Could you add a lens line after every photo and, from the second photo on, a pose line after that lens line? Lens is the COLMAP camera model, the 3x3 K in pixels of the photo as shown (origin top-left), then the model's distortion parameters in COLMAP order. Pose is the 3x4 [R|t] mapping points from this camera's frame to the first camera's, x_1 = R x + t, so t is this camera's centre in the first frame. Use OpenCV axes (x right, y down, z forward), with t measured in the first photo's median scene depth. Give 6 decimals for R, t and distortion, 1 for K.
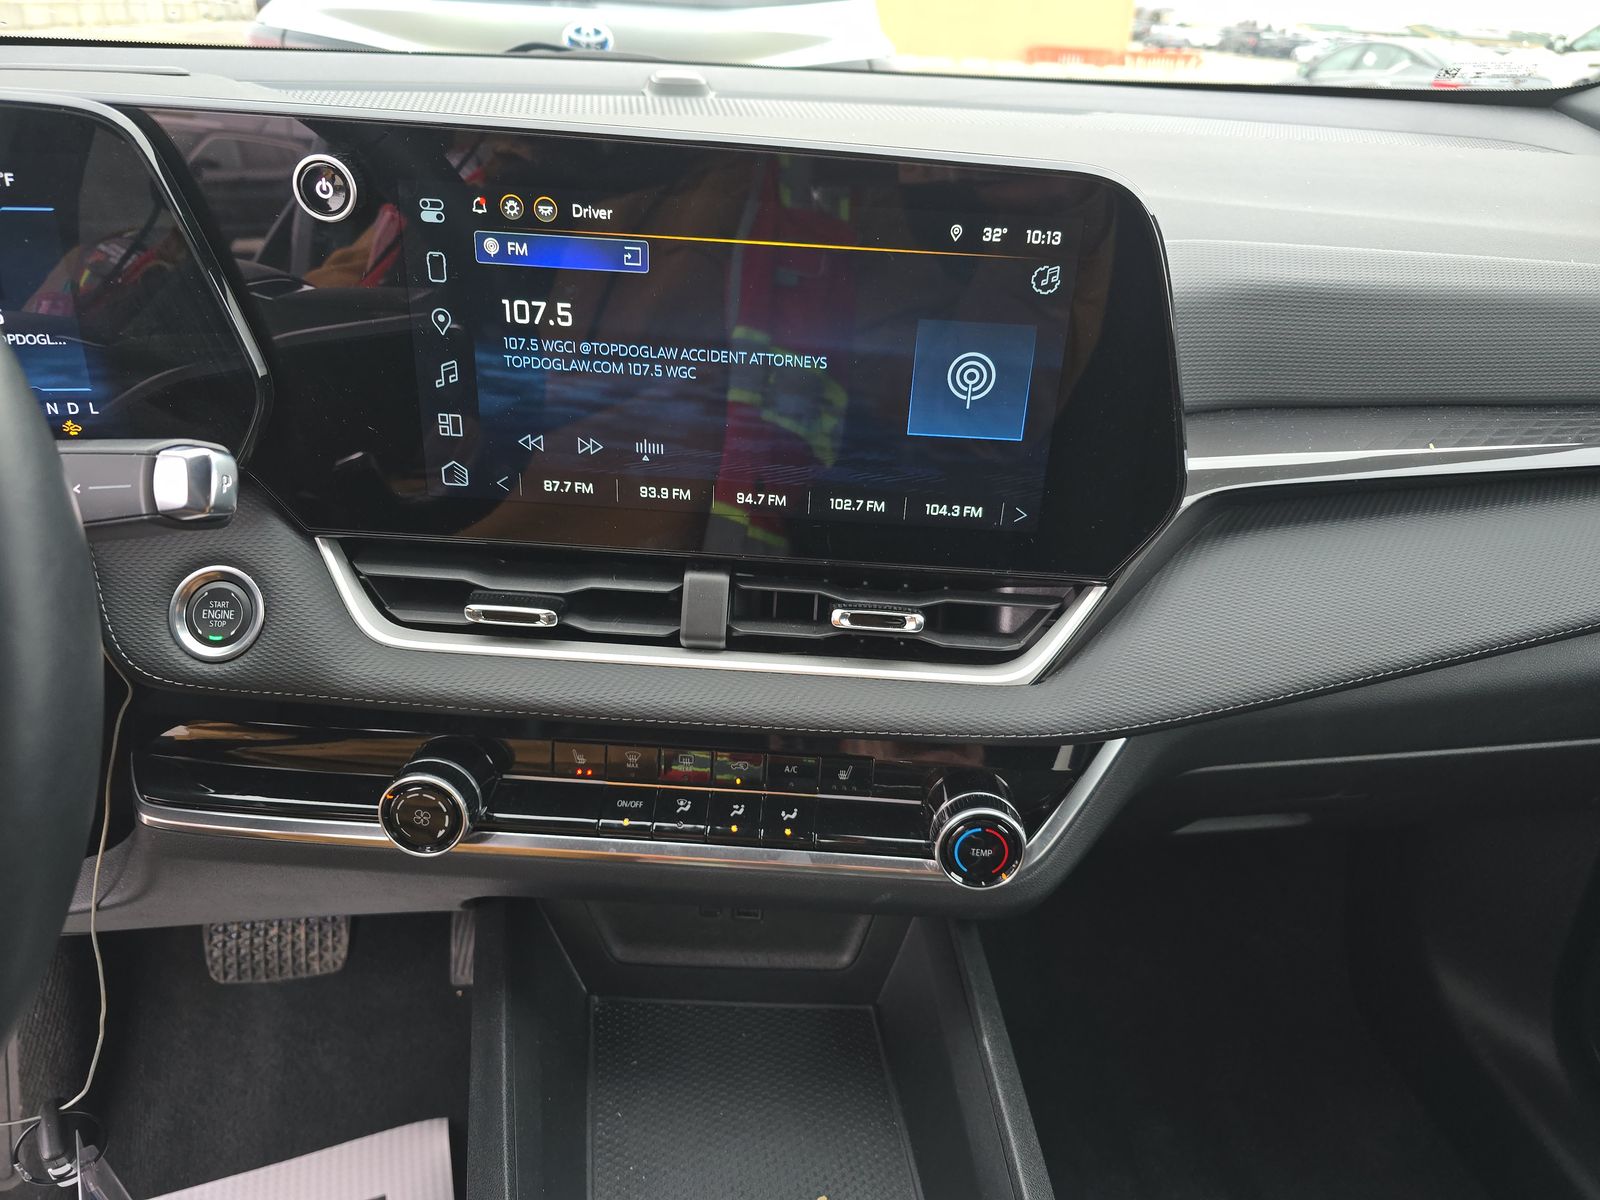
lens RADIAL K [[1083.5, 0, 800.0], [0, 1083.5, 600.0], [0, 0, 1]] dist [0.032053, -0.040677]
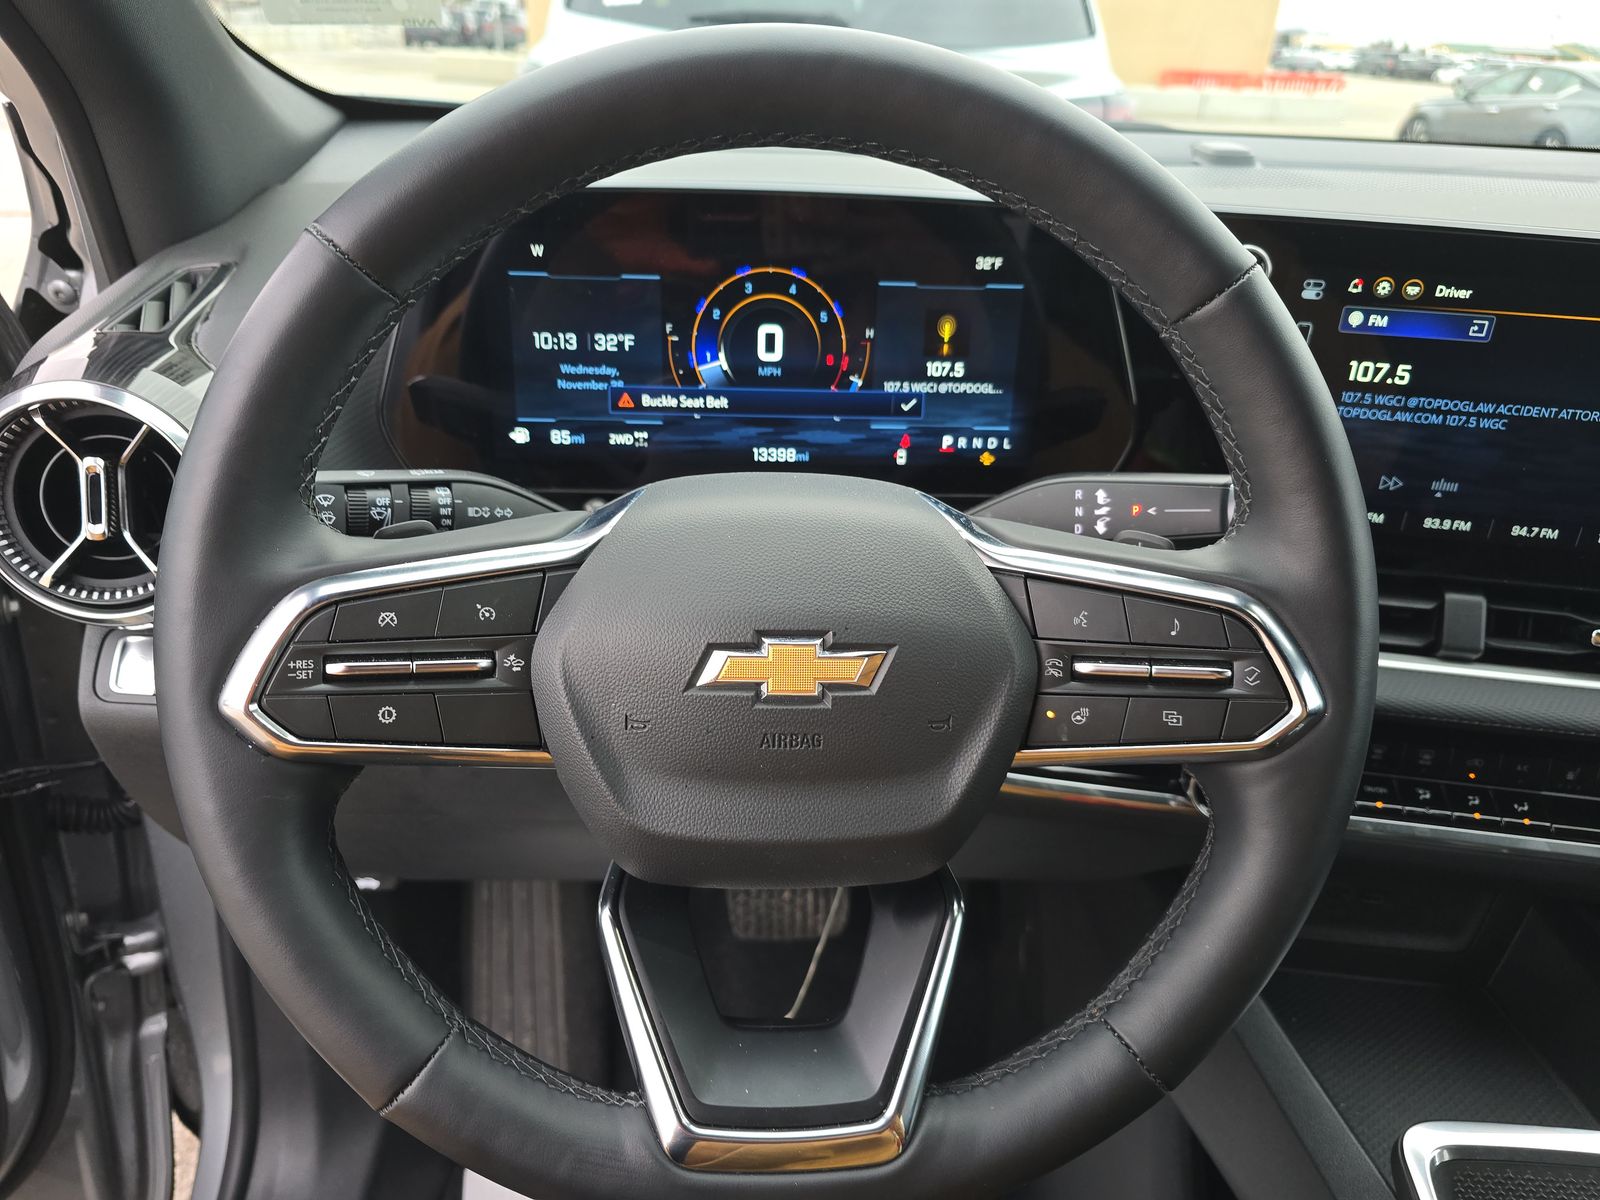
lens RADIAL K [[1083.5, 0, 800.0], [0, 1083.5, 600.0], [0, 0, 1]] dist [0.032053, -0.040677]
pose [[0.994016, 0.040277, -0.101539, -0.737982], [-0.042373, 0.998929, -0.018578, 0.036397], [0.100682, 0.022769, 0.994658, -0.256743]]
